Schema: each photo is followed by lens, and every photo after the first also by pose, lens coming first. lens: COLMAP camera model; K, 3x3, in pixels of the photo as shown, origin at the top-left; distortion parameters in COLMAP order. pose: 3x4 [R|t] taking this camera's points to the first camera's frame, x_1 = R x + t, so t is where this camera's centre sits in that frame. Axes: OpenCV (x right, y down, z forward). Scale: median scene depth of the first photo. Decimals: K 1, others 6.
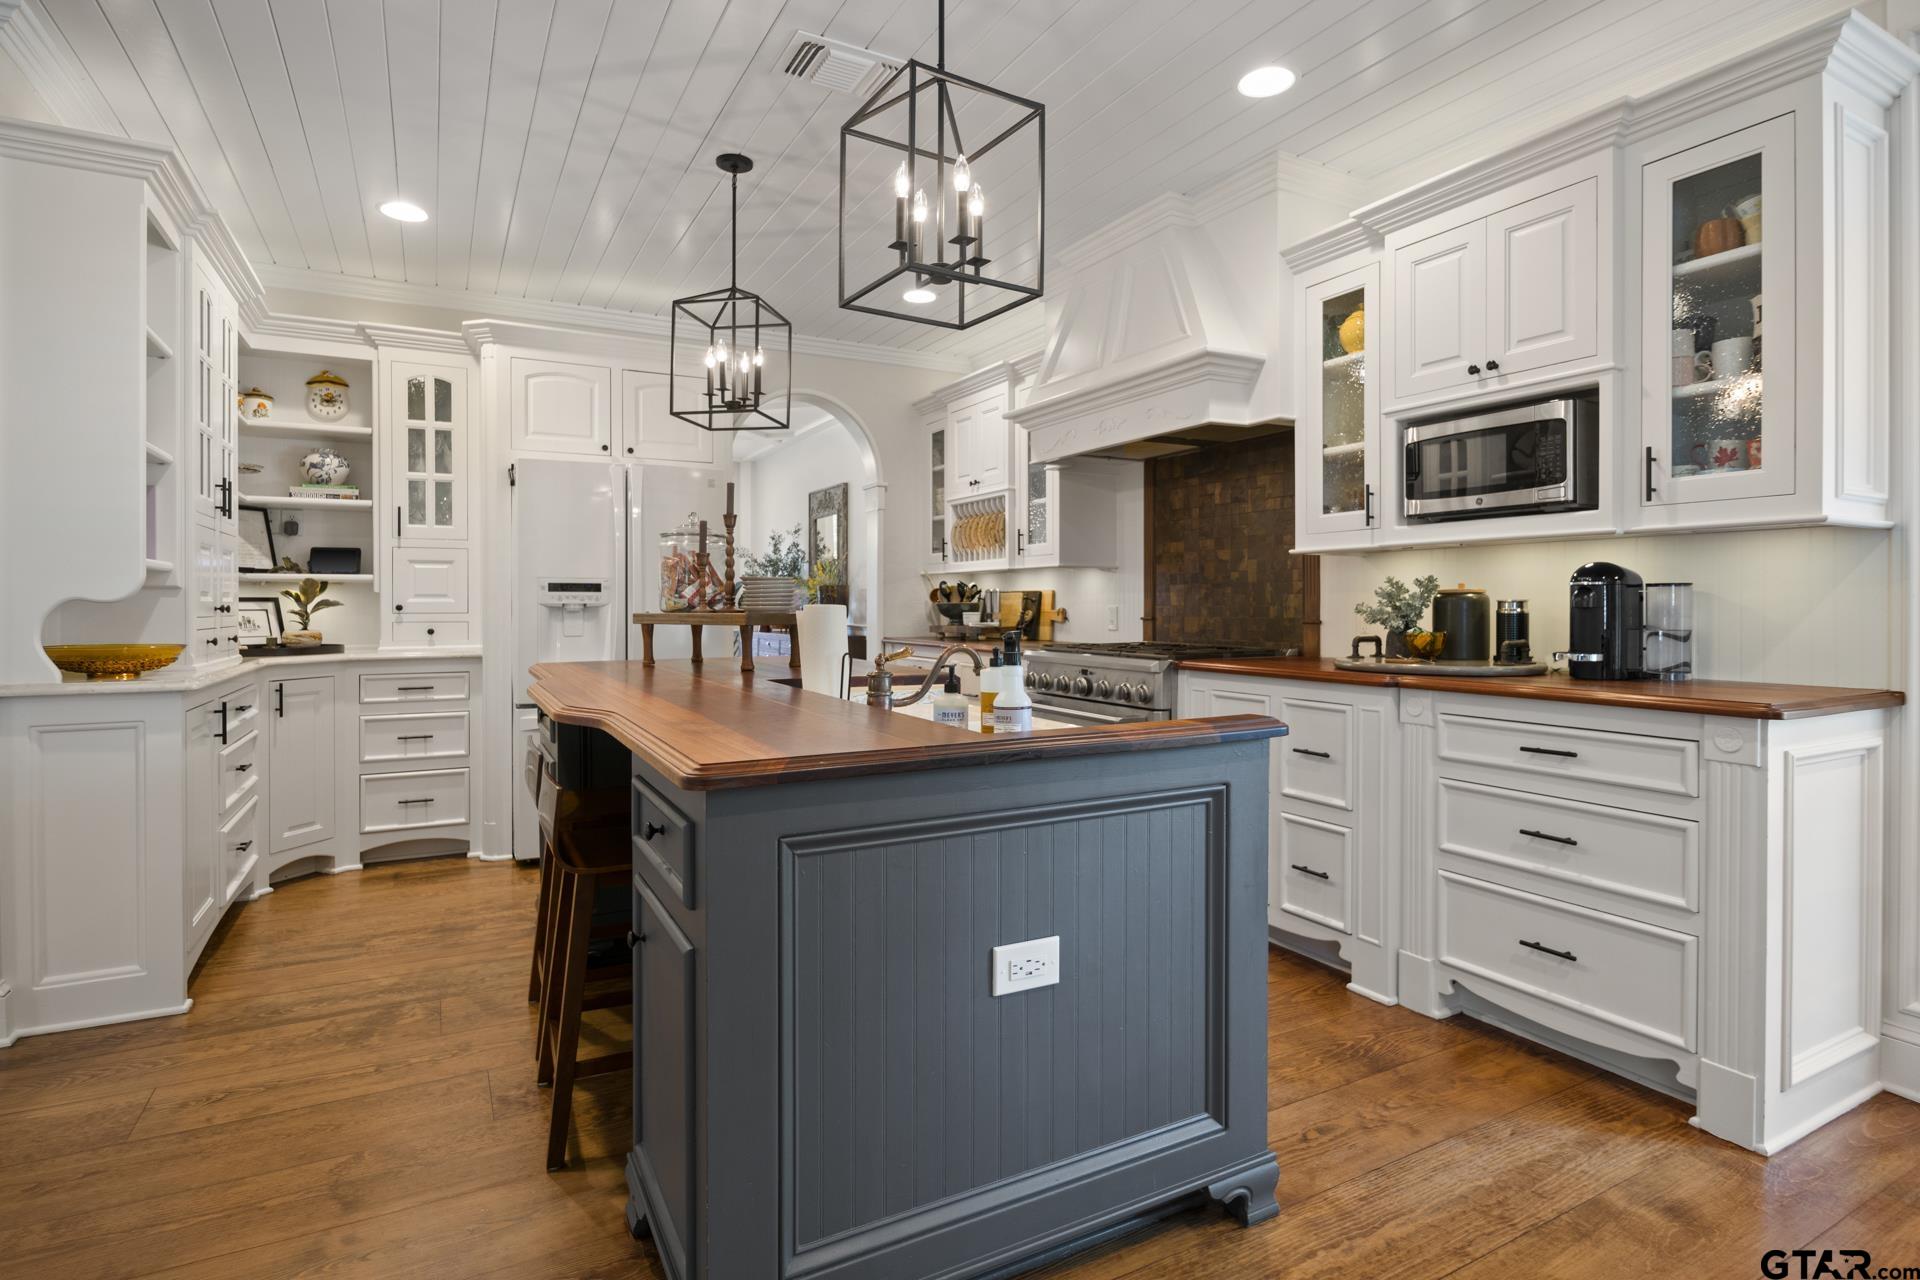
lens RADIAL K [[965.5, 0, 960.5], [0, 965.5, 620.0], [0, 0, 1]] dist [-0.009008, 0.001852]
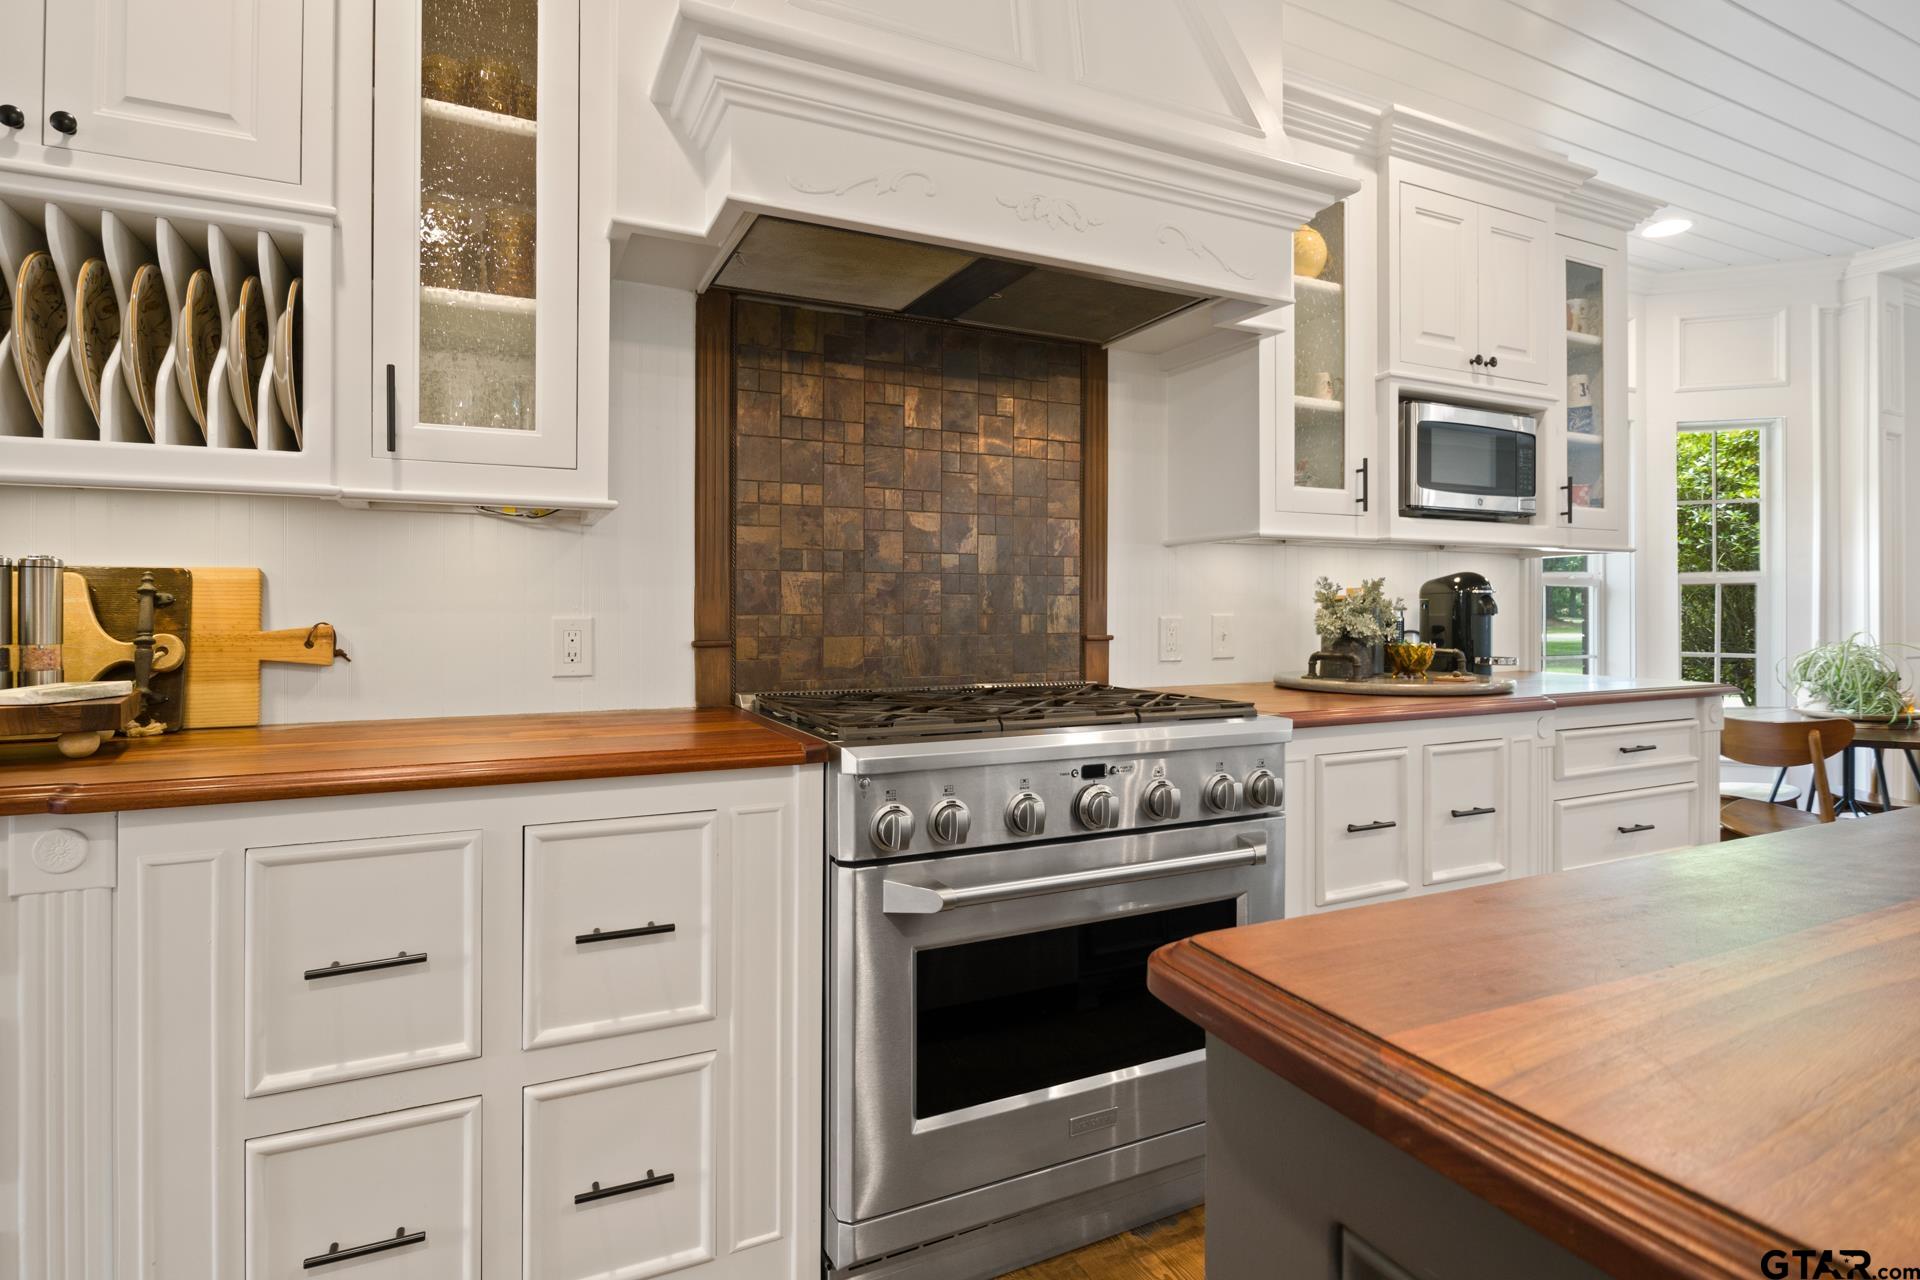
lens RADIAL K [[965.5, 0, 958.1], [0, 965.5, 612.6], [0, 0, 1]] dist [-0.009008, 0.001852]
pose [[0.048002, -0.002965, 0.998843, -0.282161], [0.016083, 0.999868, 0.002195, -0.017065], [-0.998718, 0.015959, 0.048043, 0.976210]]
